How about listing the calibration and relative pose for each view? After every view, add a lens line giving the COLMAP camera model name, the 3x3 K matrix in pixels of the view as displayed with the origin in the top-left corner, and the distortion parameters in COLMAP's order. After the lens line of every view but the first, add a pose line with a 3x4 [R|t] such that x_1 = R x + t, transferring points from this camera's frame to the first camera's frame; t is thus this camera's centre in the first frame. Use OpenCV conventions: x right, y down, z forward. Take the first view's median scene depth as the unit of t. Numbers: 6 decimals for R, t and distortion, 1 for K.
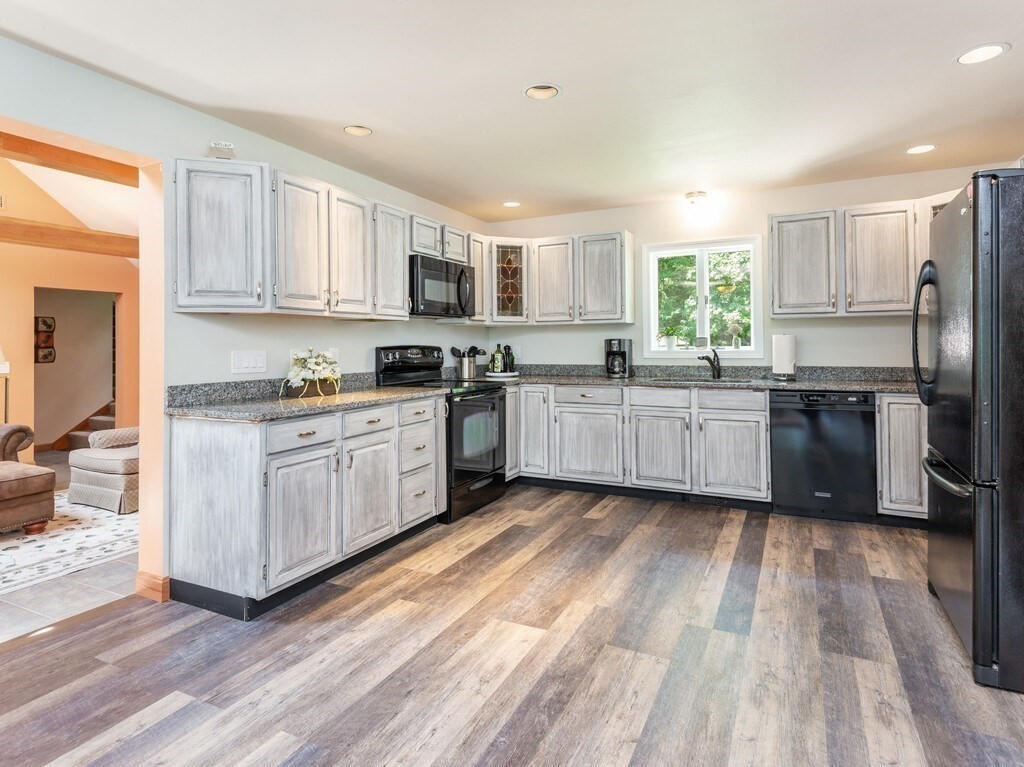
lens RADIAL K [[571.0, 0, 513.4], [0, 571.0, 397.3], [0, 0, 1]] dist [0.019381, 0.000000]
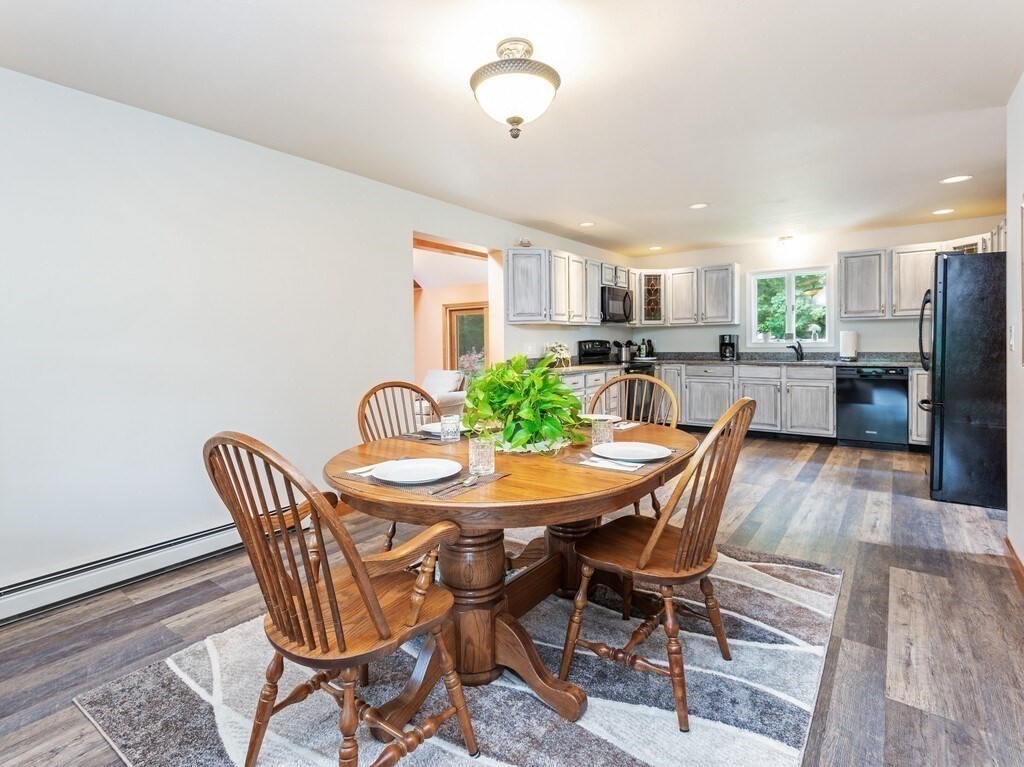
lens RADIAL K [[476.7, 0, 512.0], [0, 476.7, 383.5], [0, 0, 1]] dist [-0.000996, -0.000254]
pose [[0.978549, 0.011371, -0.205702, -0.133837], [-0.011526, 0.999933, 0.000446, 0.037656], [0.205694, 0.001935, 0.978615, -0.401868]]
